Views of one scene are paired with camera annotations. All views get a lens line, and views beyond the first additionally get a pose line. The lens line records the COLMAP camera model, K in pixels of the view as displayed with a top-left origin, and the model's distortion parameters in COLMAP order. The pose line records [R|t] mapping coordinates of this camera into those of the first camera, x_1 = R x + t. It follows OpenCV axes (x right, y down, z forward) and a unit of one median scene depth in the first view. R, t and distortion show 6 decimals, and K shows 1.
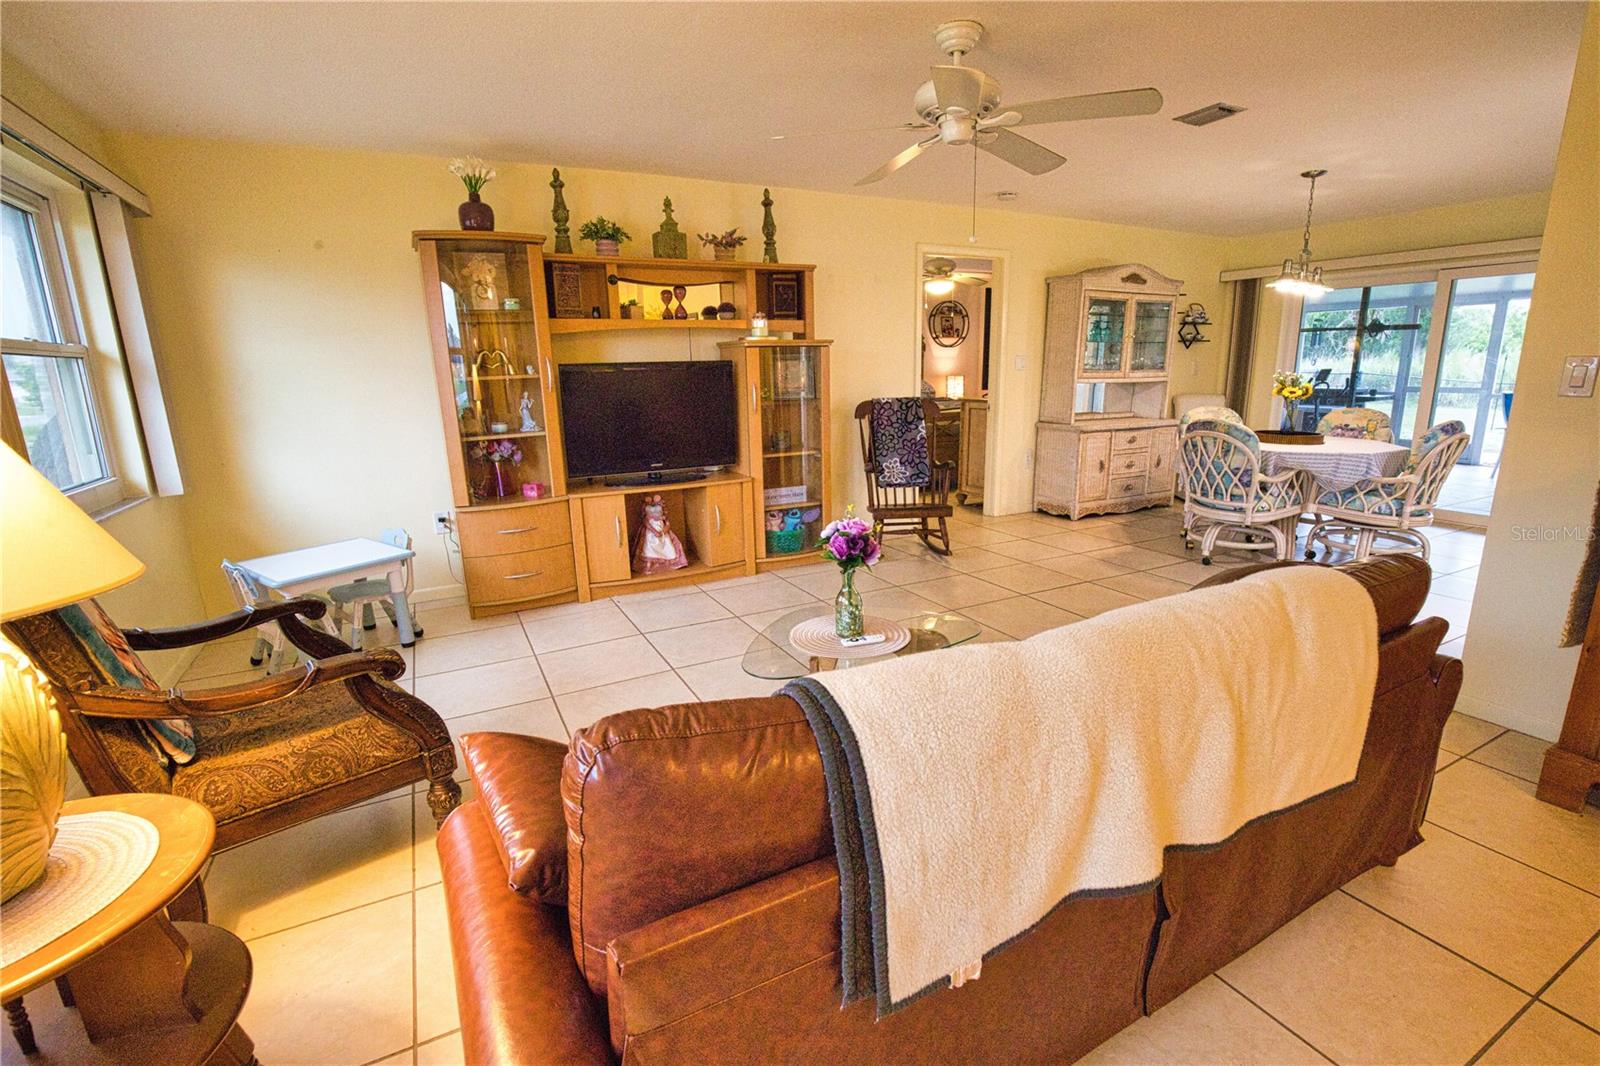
lens RADIAL K [[733.3, 0, 809.9], [0, 733.3, 543.6], [0, 0, 1]] dist [-0.035406, 0.006481]
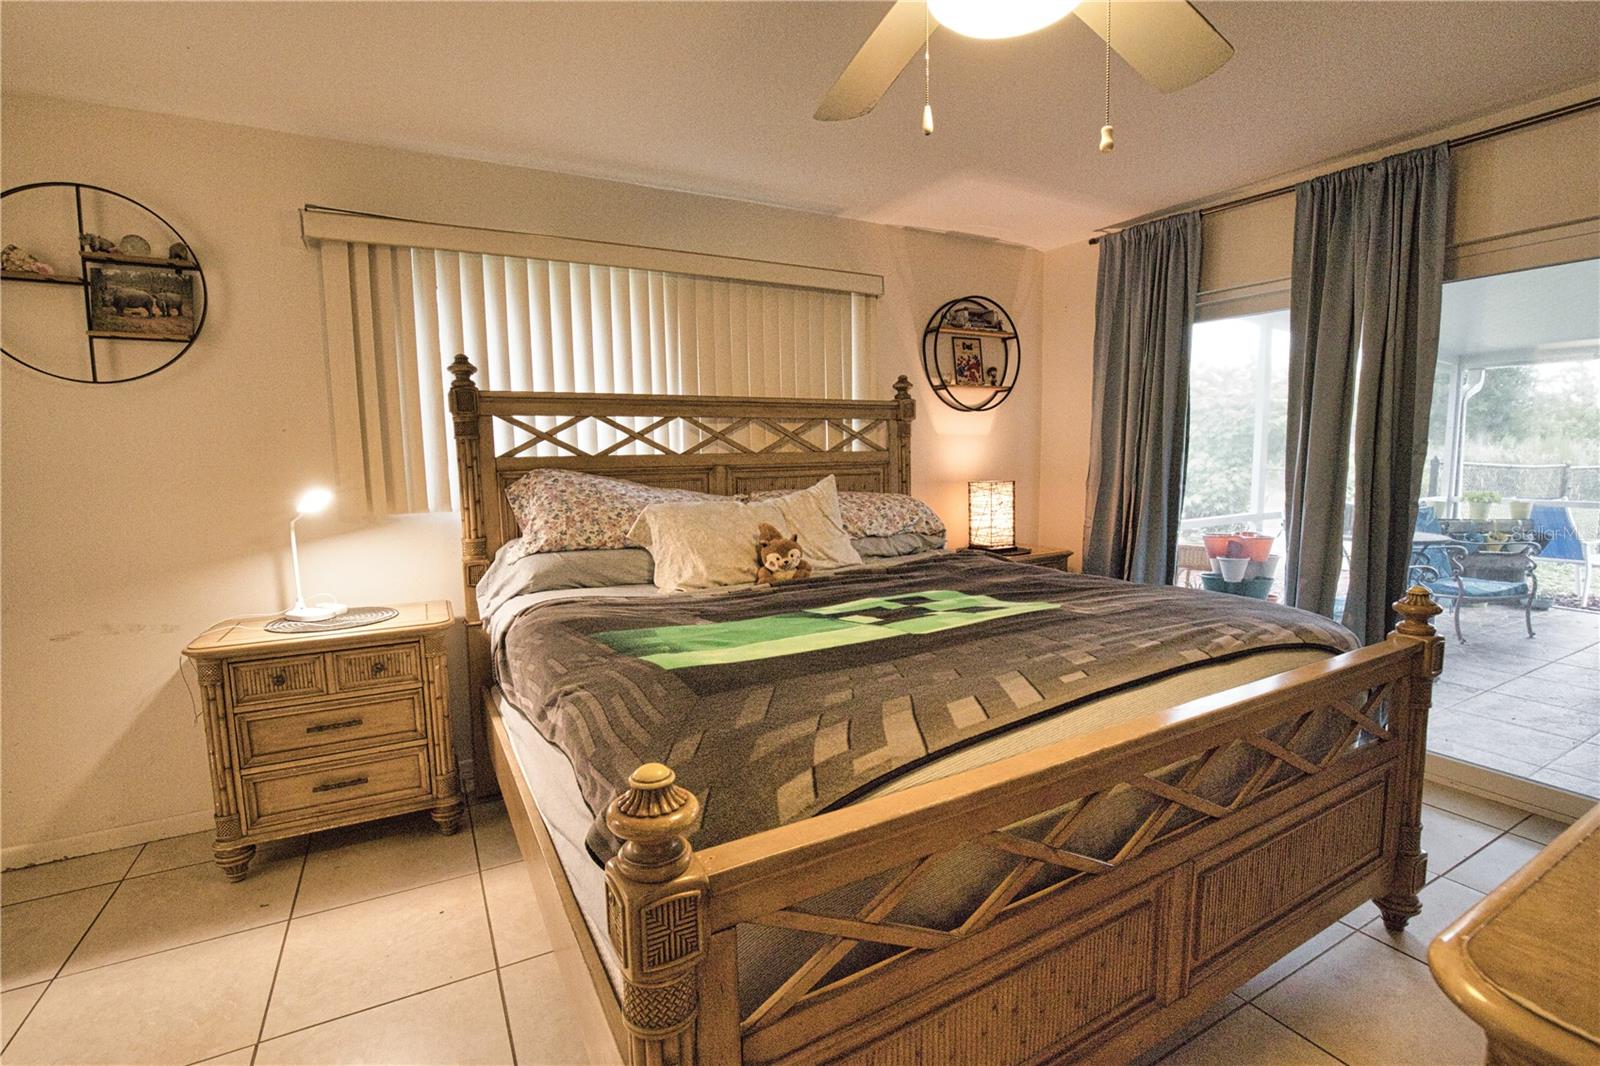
lens RADIAL K [[733.3, 0, 809.9], [0, 733.3, 543.6], [0, 0, 1]] dist [-0.035406, 0.006481]
pose [[0.999604, 0.004000, 0.027850, 0.200328], [-0.000844, 0.993661, -0.112414, -0.336232], [-0.028123, 0.112346, 0.993271, 1.355038]]
